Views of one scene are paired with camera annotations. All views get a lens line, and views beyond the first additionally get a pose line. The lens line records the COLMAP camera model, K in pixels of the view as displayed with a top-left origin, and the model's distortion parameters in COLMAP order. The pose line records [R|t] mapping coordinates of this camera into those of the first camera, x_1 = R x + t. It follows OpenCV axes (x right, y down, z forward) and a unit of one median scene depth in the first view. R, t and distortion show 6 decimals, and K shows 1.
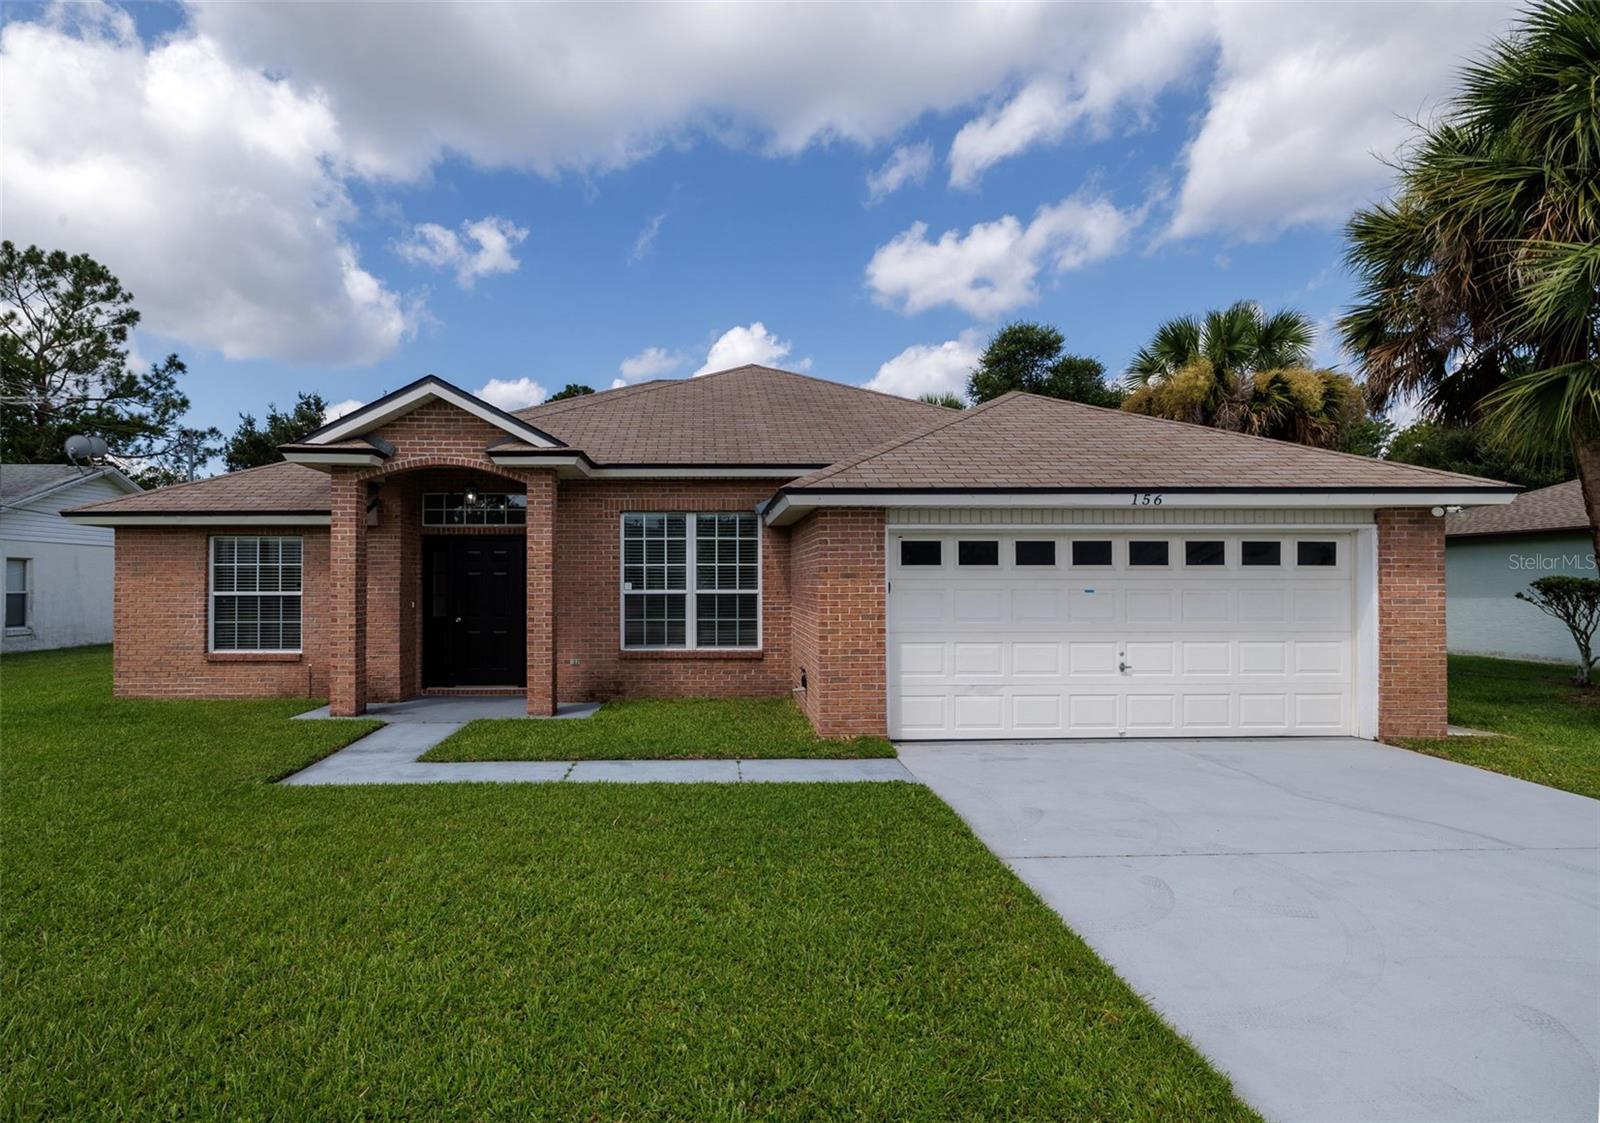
lens RADIAL K [[810.2, 0, 754.5], [0, 810.2, 569.0], [0, 0, 1]] dist [-0.006700, -0.001553]
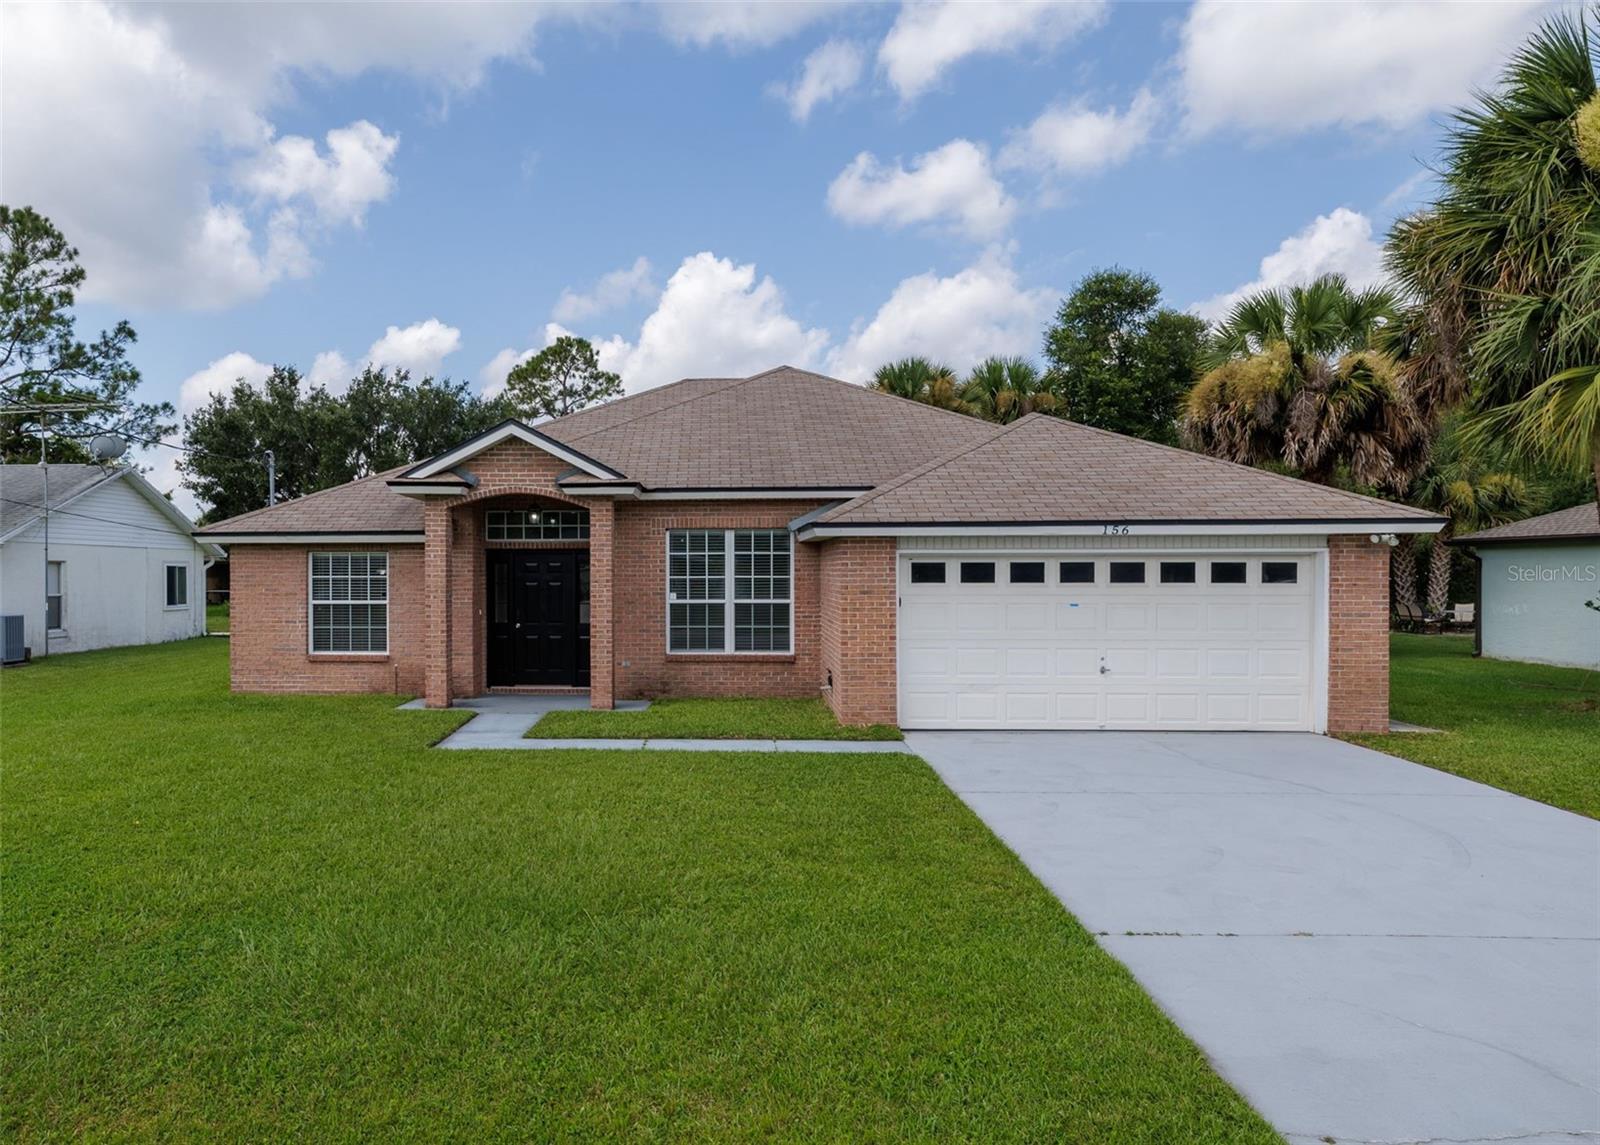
lens RADIAL K [[1055.5, 0, 715.2], [0, 1055.5, 575.9], [0, 0, 1]] dist [0.002520, -0.008841]
pose [[0.997766, 0.001643, -0.066780, -0.002093], [-0.000366, 0.999817, 0.019134, -0.034842], [0.066800, -0.019067, 0.997584, -0.444568]]
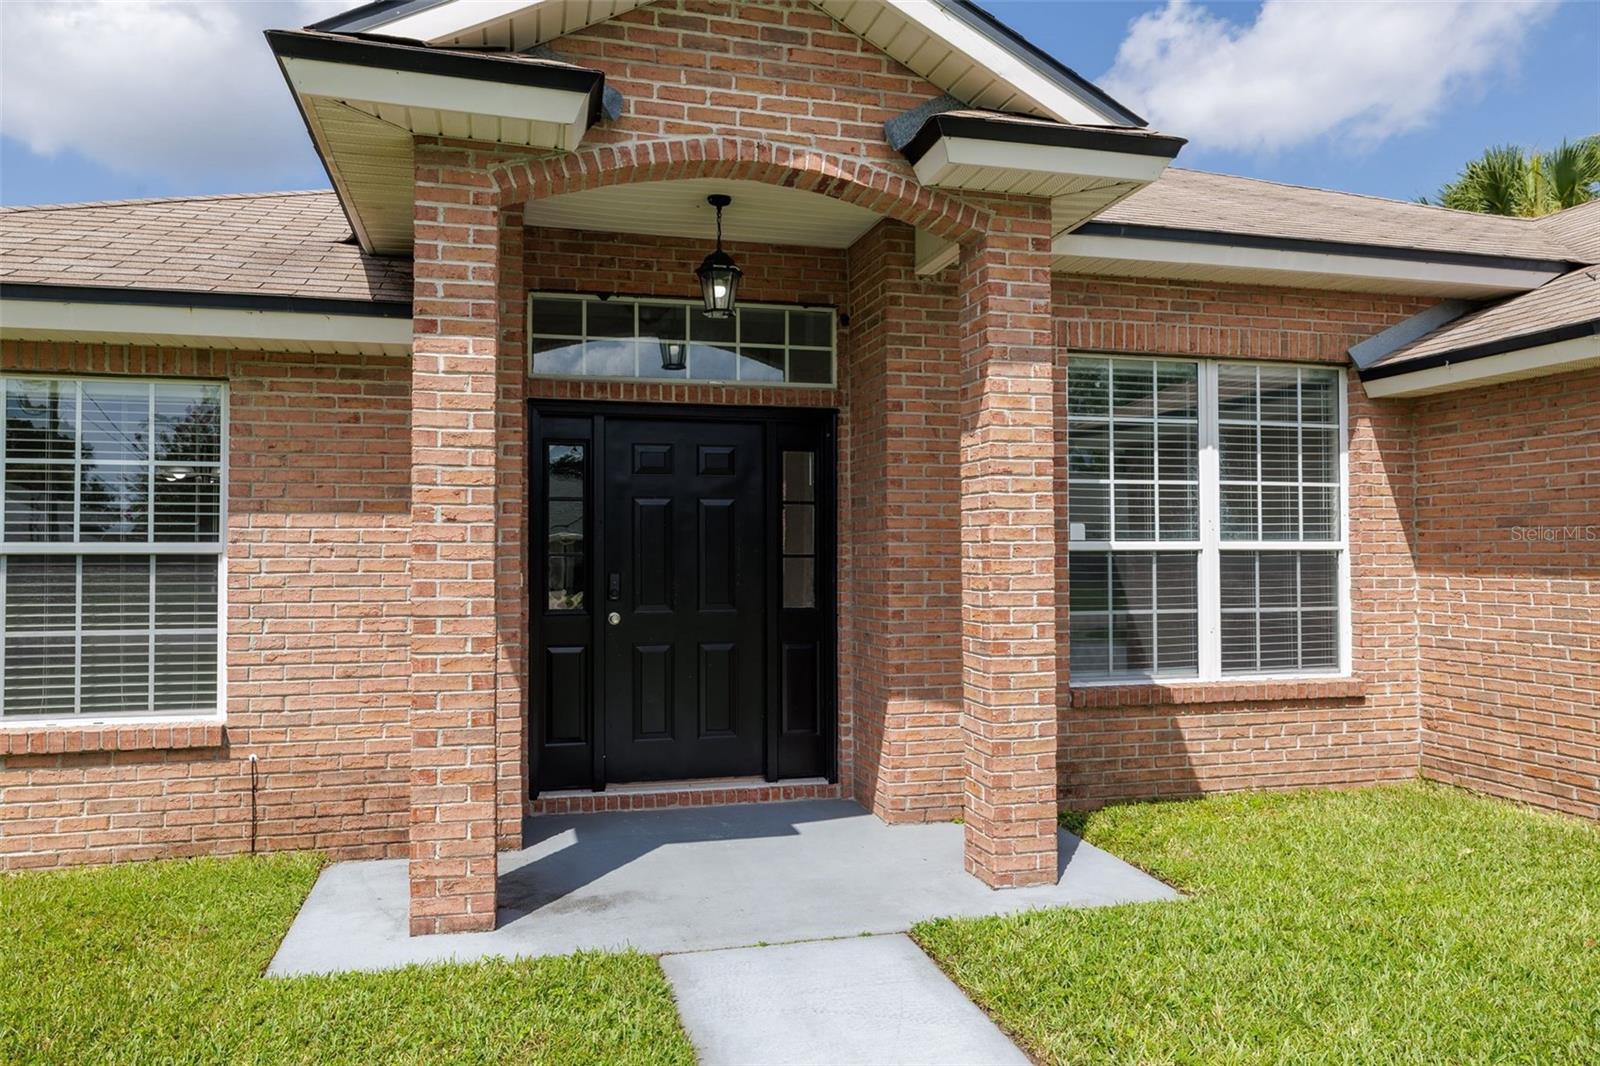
lens RADIAL K [[1091.9, 0, 828.2], [0, 1091.9, 530.4], [0, 0, 1]] dist [0.018580, -0.001853]
pose [[0.976609, 0.003640, 0.214992, -0.407608], [-0.001646, 0.999954, -0.009457, 0.026519], [-0.215017, 0.008882, 0.976570, 0.488304]]
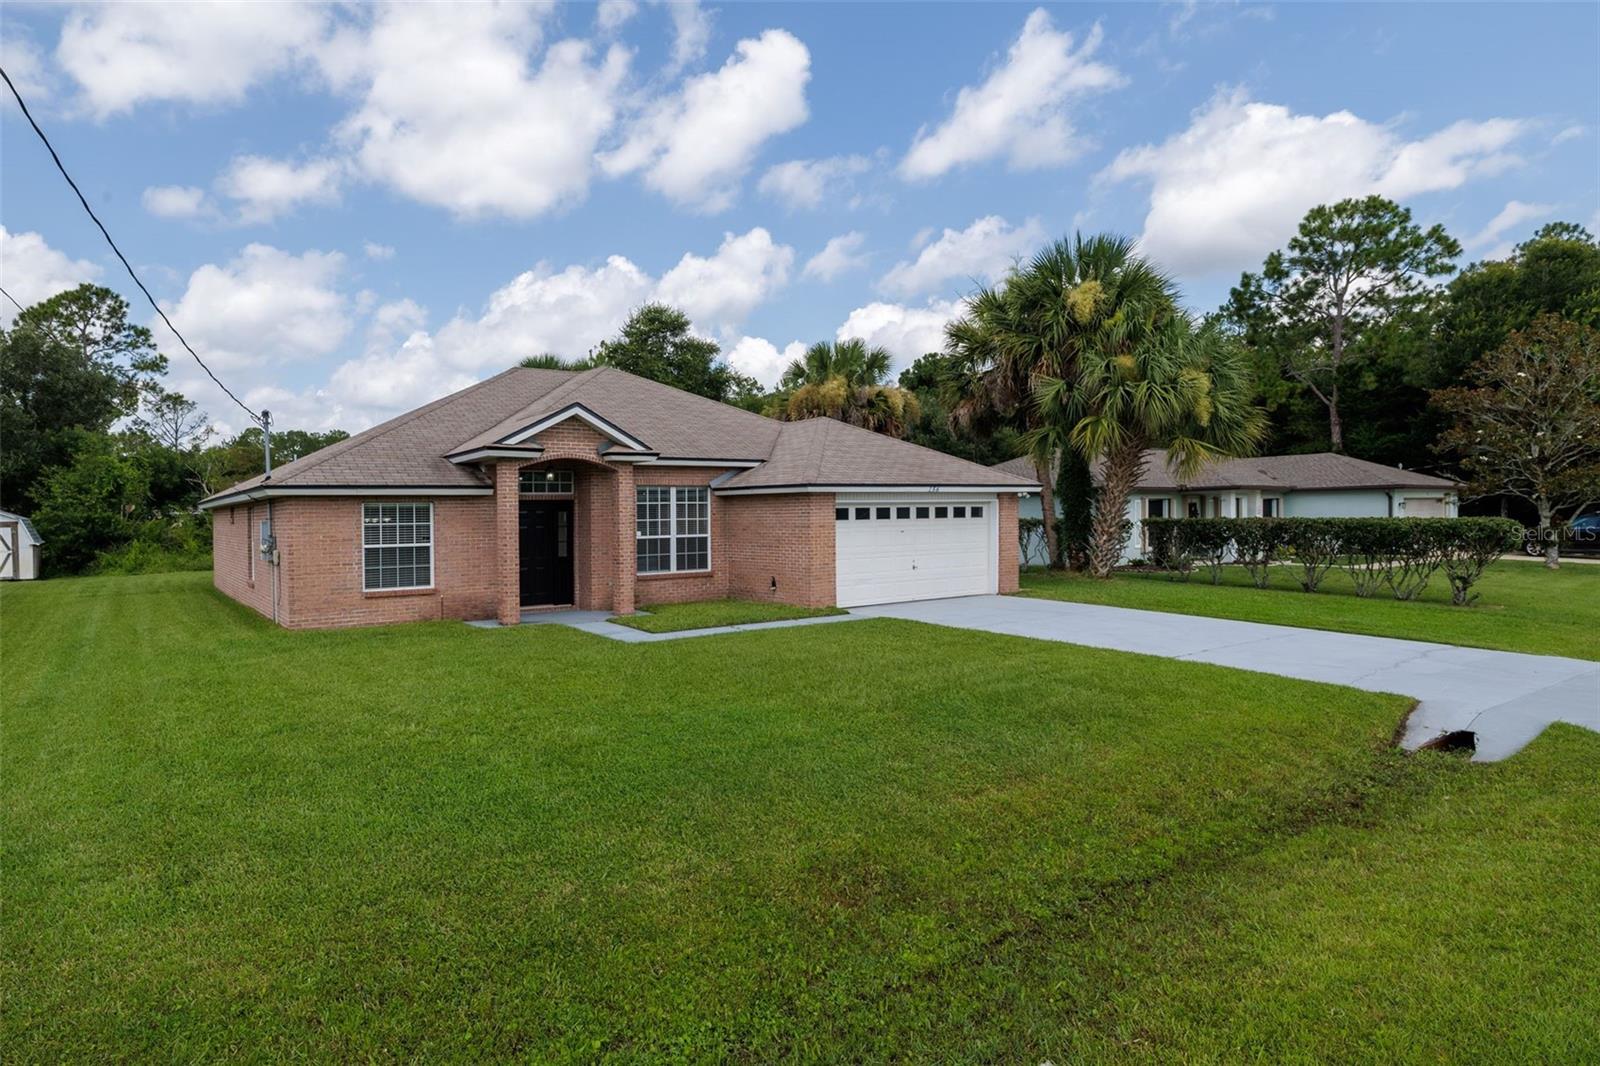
lens RADIAL K [[860.5, 0, 732.1], [0, 860.5, 514.0], [0, 0, 1]] dist [0.001094, -0.000714]
pose [[0.842476, -0.009756, 0.538645, -0.908488], [0.004215, 0.999925, 0.011518, -0.035293], [-0.538717, -0.007433, 0.842454, -0.494006]]
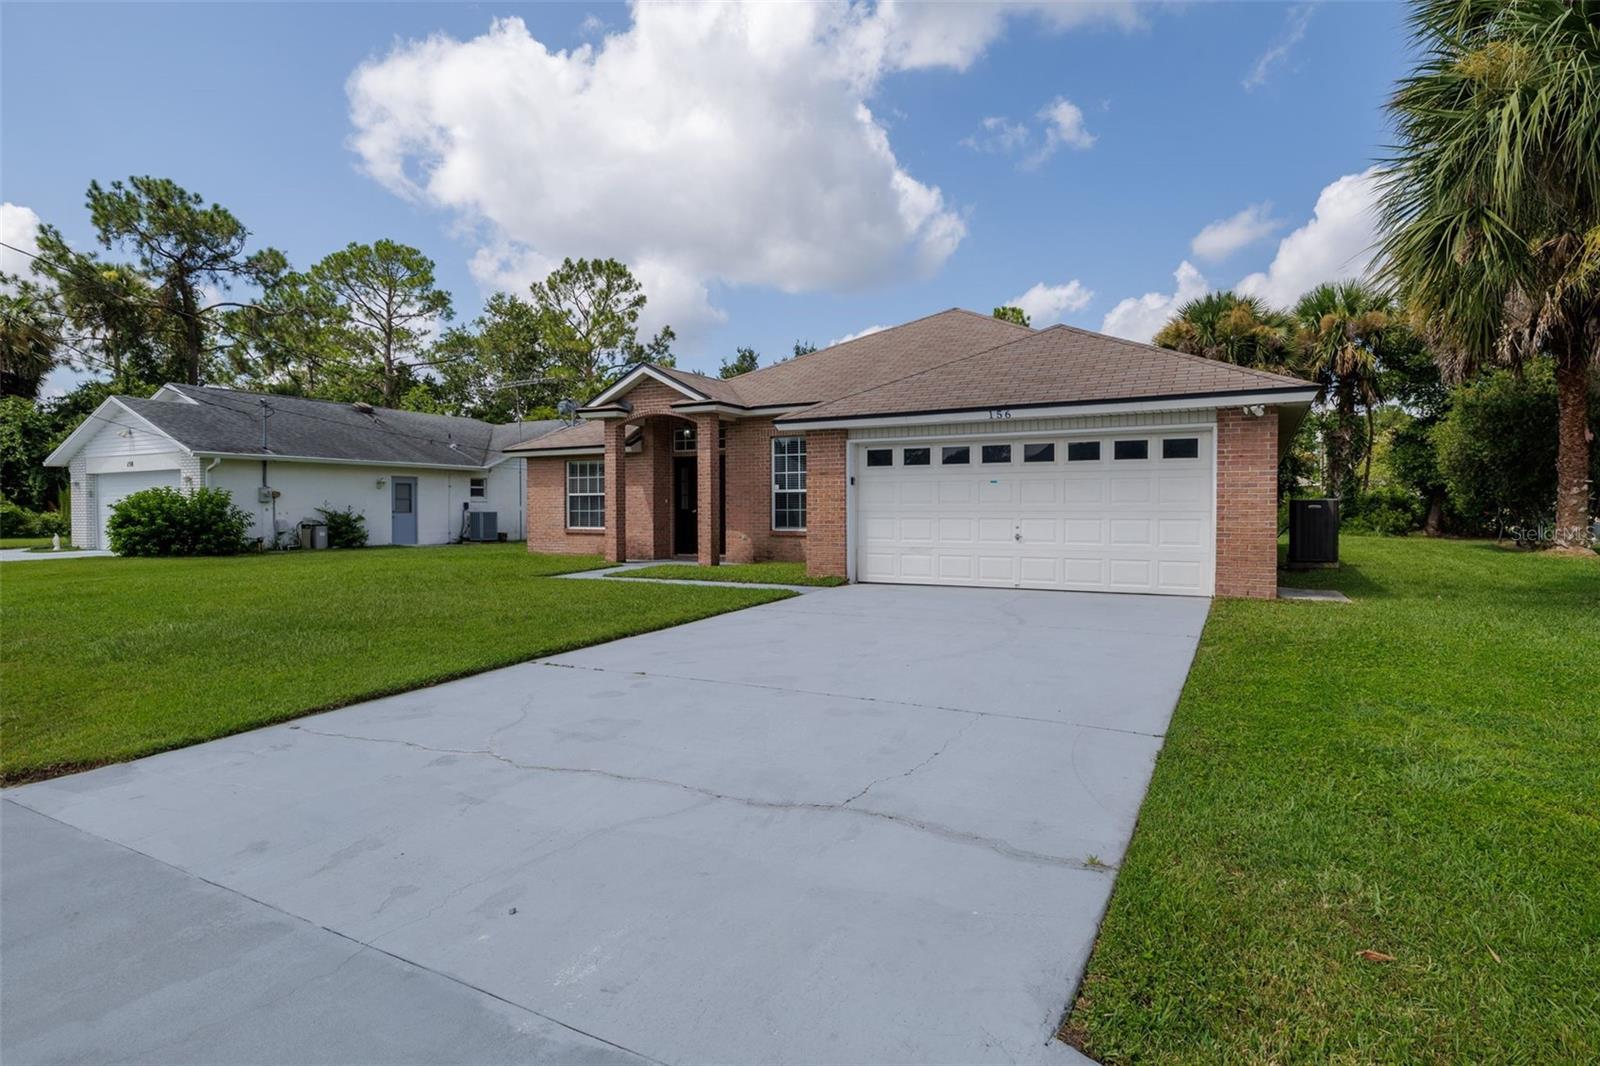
lens RADIAL K [[860.5, 0, 820.7], [0, 860.5, 502.7], [0, 0, 1]] dist [0.001094, -0.000714]
pose [[0.871239, -0.005136, -0.490832, 0.700153], [0.009782, 0.999928, 0.006900, 0.040001], [0.490762, -0.010813, 0.871227, -0.341417]]
